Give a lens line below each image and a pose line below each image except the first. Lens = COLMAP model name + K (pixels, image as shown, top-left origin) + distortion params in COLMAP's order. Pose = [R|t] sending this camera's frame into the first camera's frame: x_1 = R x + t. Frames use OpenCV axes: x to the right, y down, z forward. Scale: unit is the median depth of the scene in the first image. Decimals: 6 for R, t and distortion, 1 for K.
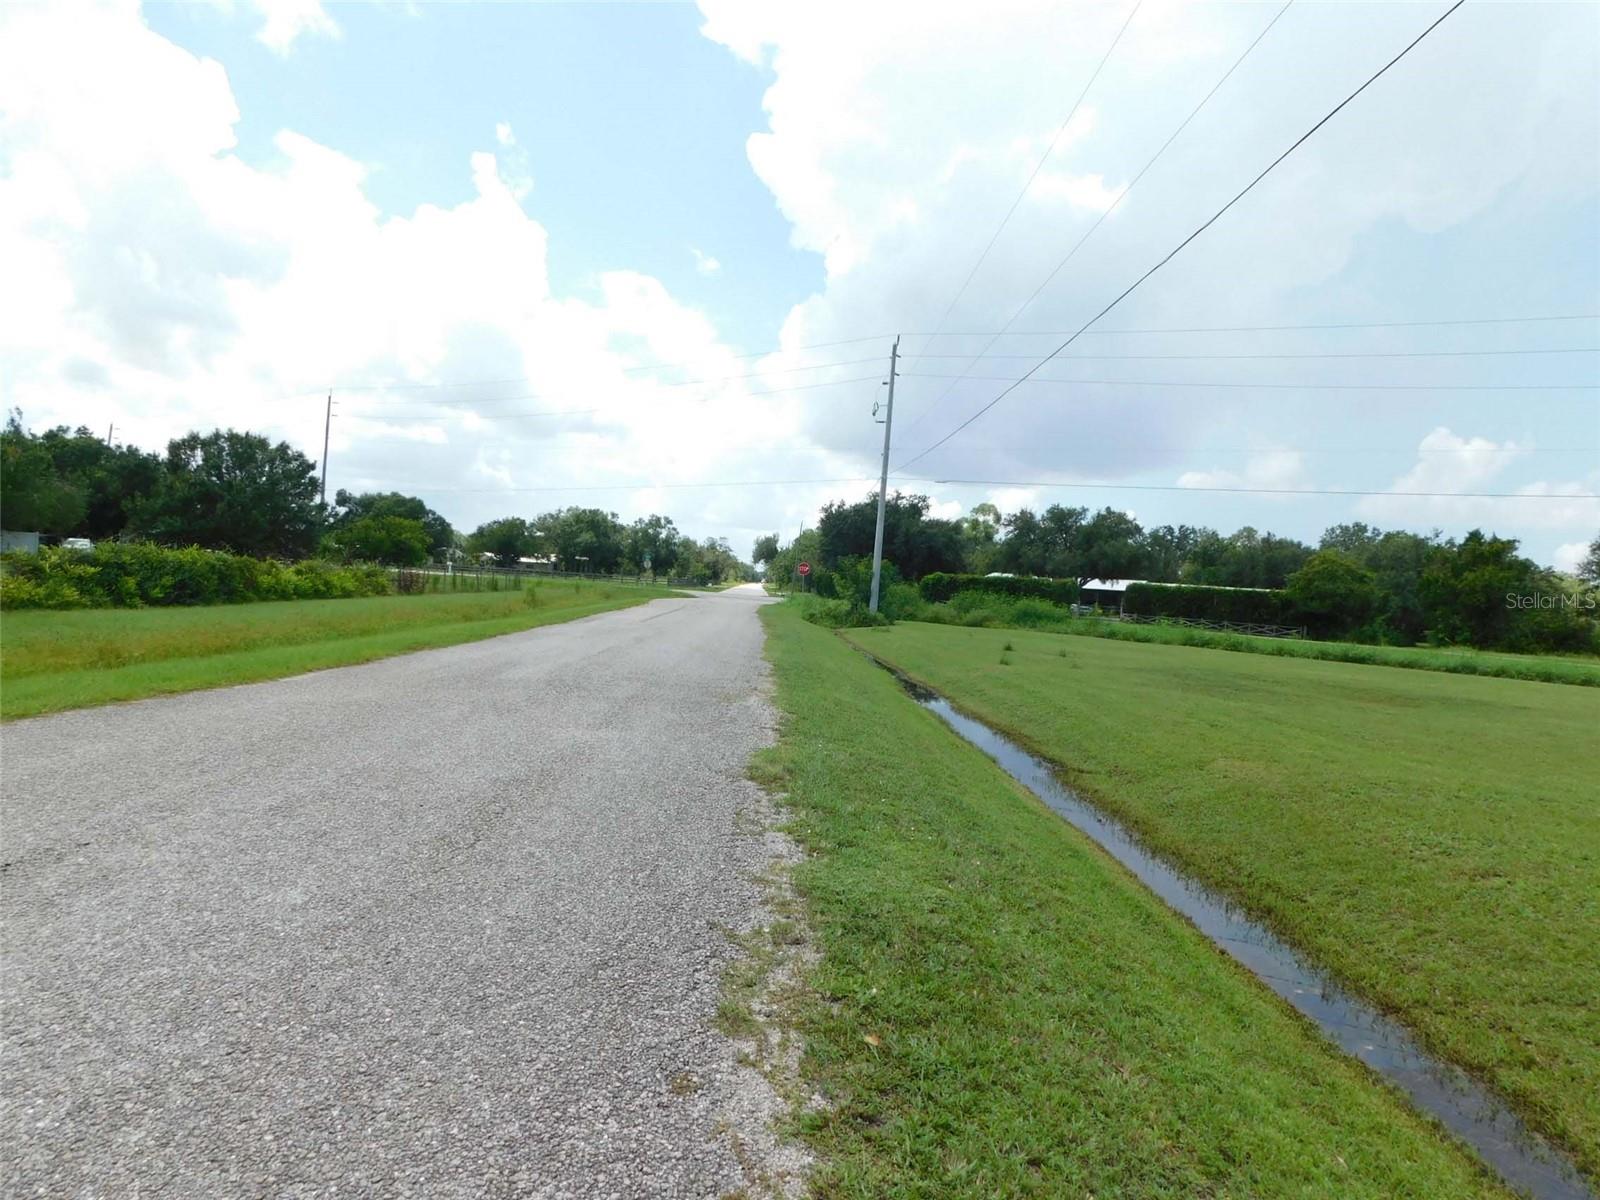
lens RADIAL K [[1053.9, 0, 812.2], [0, 1053.9, 587.3], [0, 0, 1]] dist [-0.064580, 0.051089]
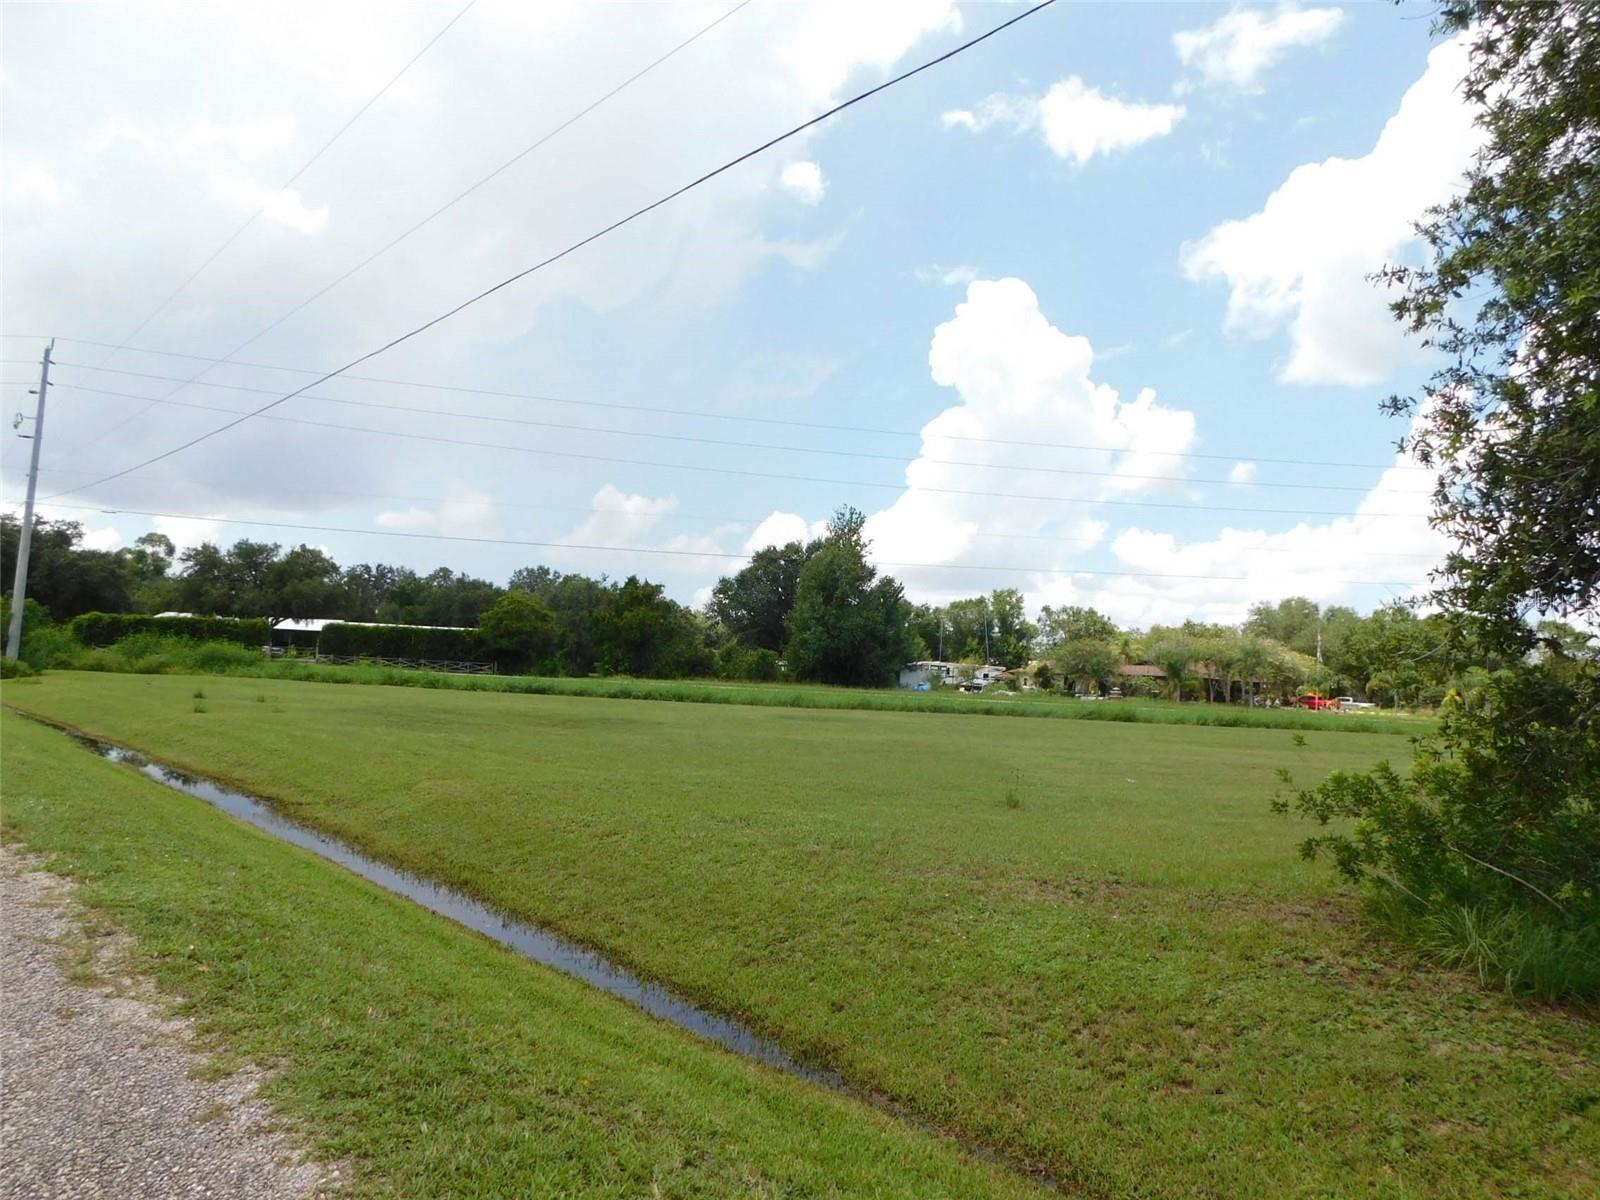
lens RADIAL K [[1053.9, 0, 801.3], [0, 1053.9, 584.3], [0, 0, 1]] dist [-0.064580, 0.051089]
pose [[0.748722, 0.017357, 0.662657, -0.097723], [0.008497, 0.999324, -0.035776, -0.014174], [-0.662830, 0.032417, 0.748068, -0.221877]]
